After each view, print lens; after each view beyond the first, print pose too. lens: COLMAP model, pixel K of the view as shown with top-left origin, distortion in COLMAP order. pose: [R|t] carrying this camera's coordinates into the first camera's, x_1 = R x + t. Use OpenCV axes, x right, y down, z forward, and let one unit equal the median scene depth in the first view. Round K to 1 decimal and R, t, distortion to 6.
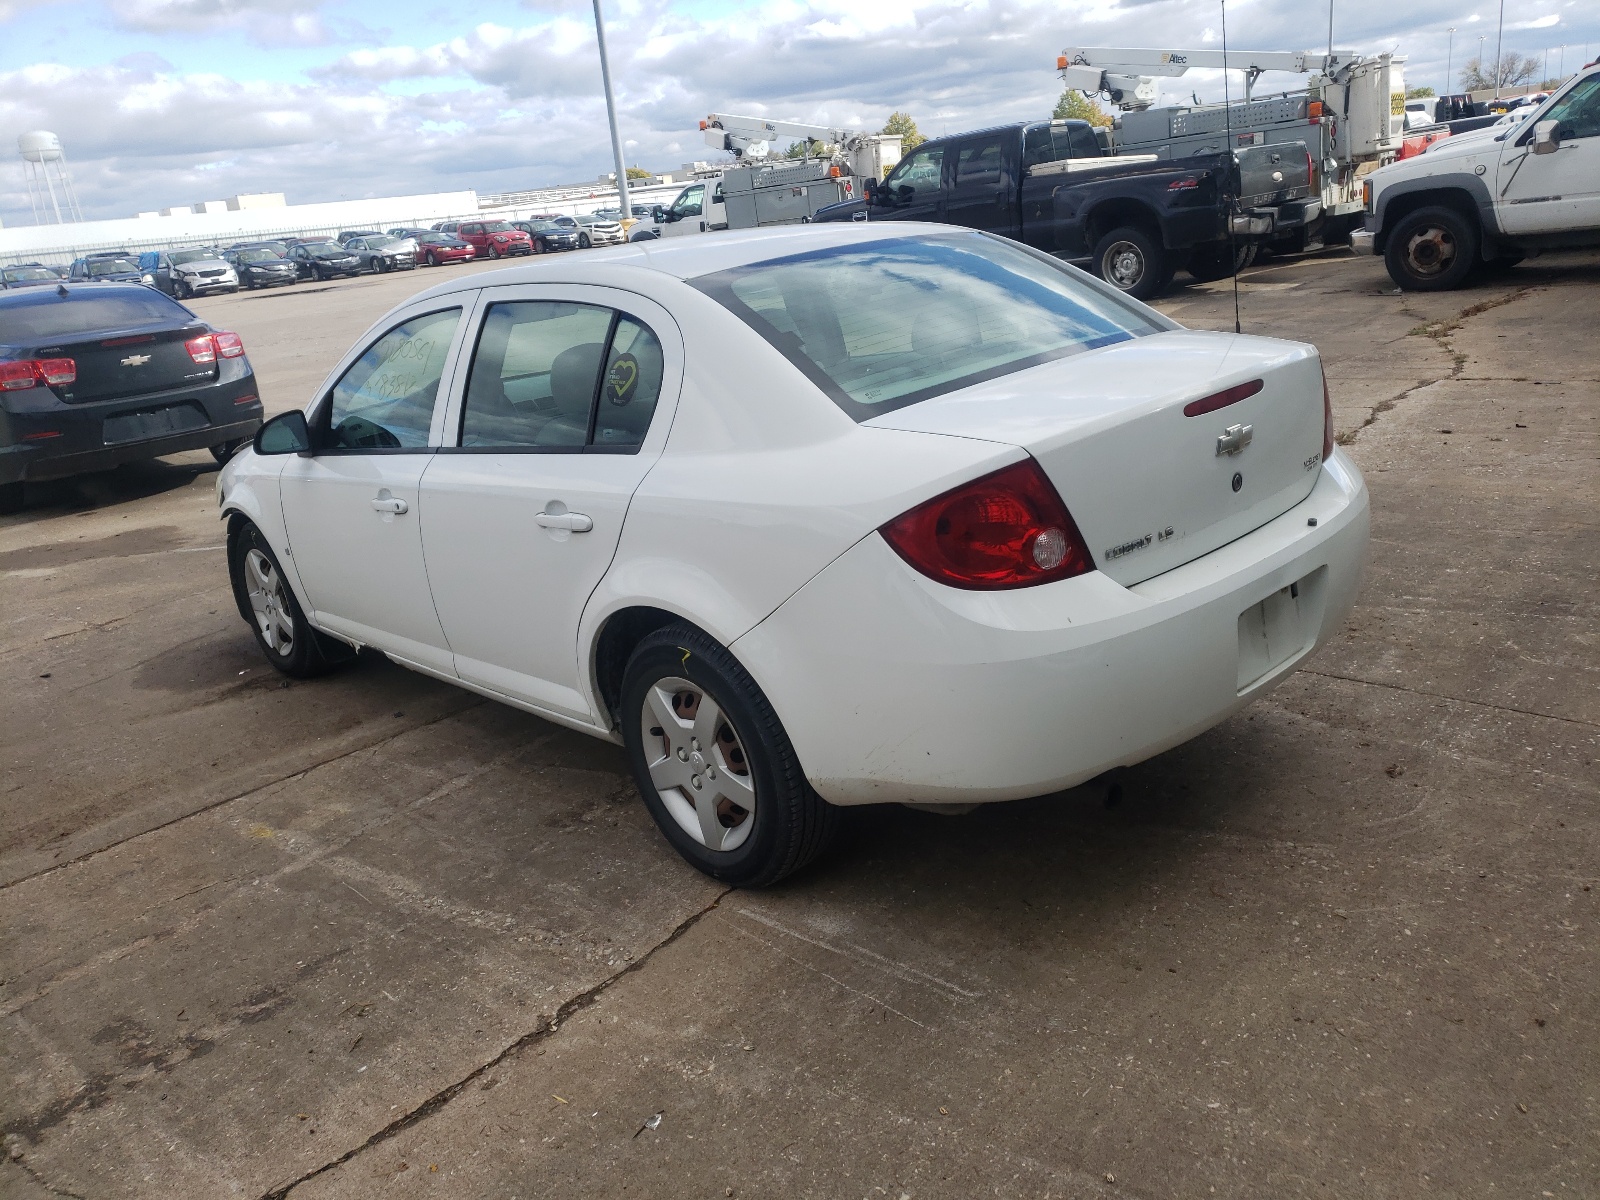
lens RADIAL K [[1183.9, 0, 824.4], [0, 1183.9, 621.3], [0, 0, 1]] dist [0.020786, 0.003789]
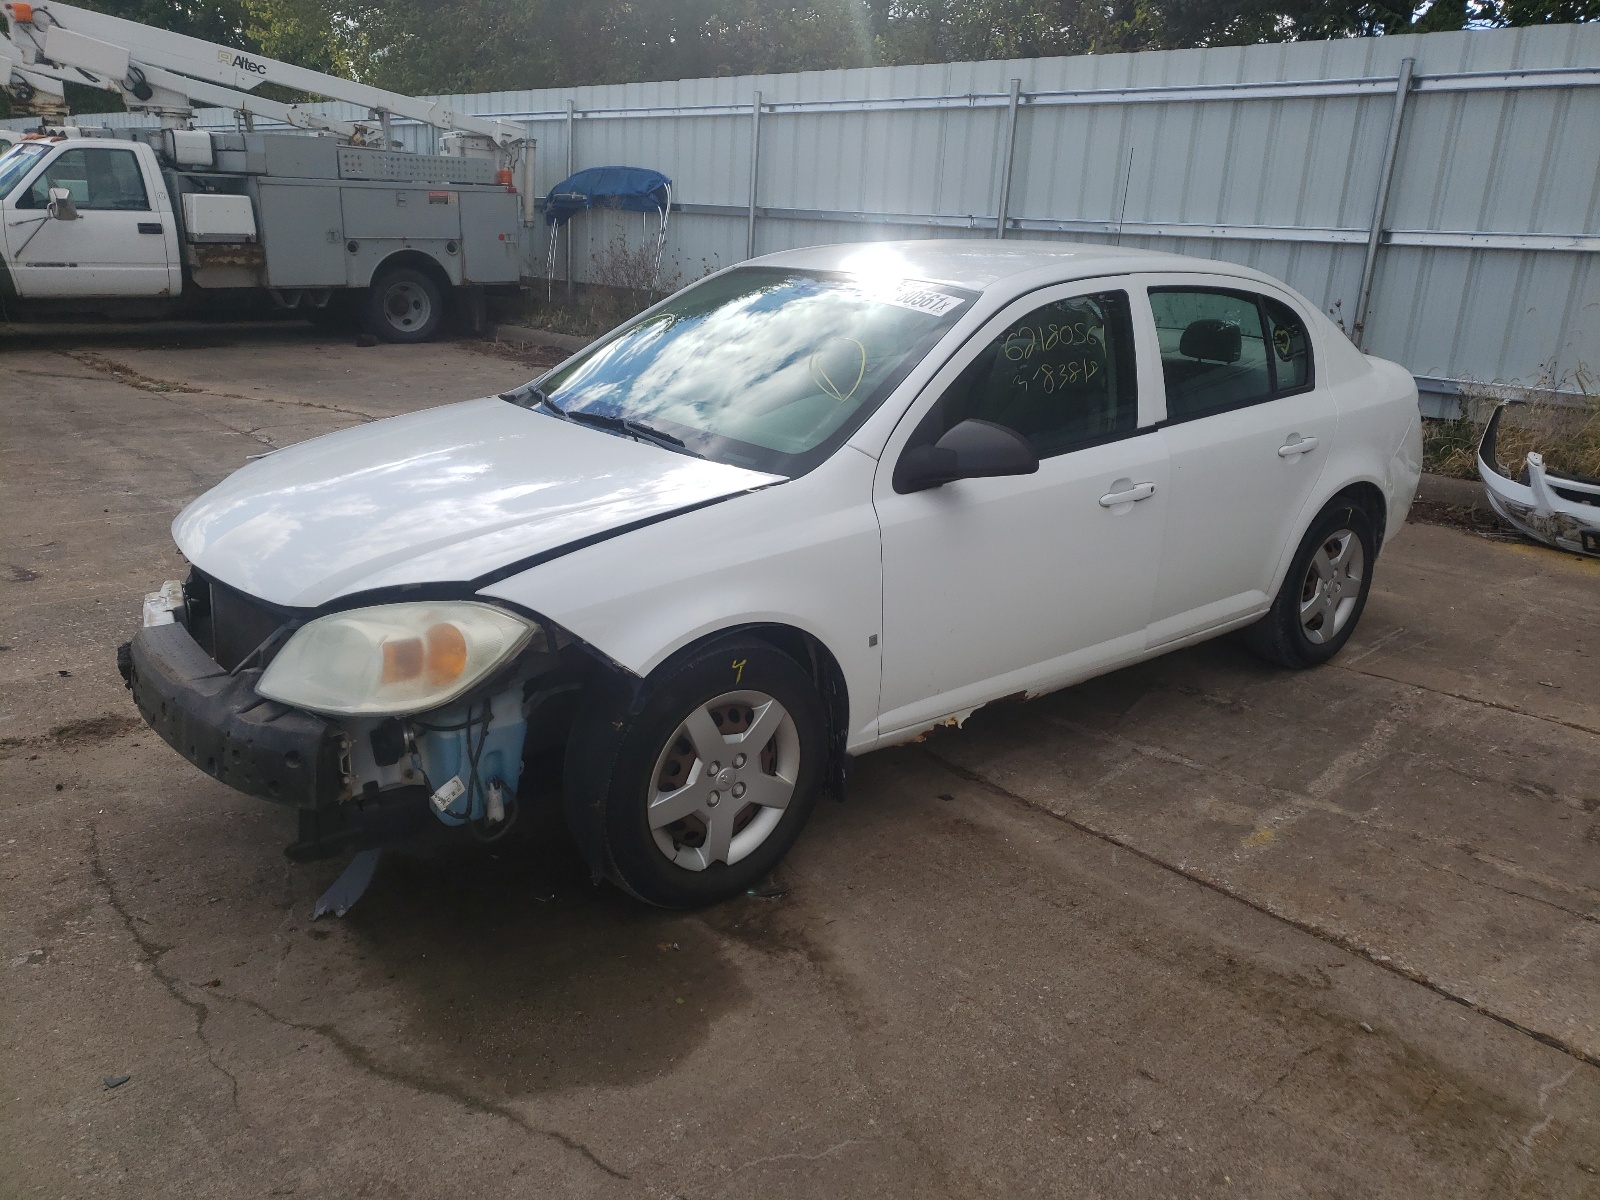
lens RADIAL K [[1183.9, 0, 824.4], [0, 1183.9, 621.3], [0, 0, 1]] dist [0.020786, 0.003789]
pose [[0.088067, -0.210854, 0.973542, -1.438077], [0.283066, 0.942345, 0.178491, -0.256698], [-0.955049, 0.259858, 0.142675, 1.205663]]
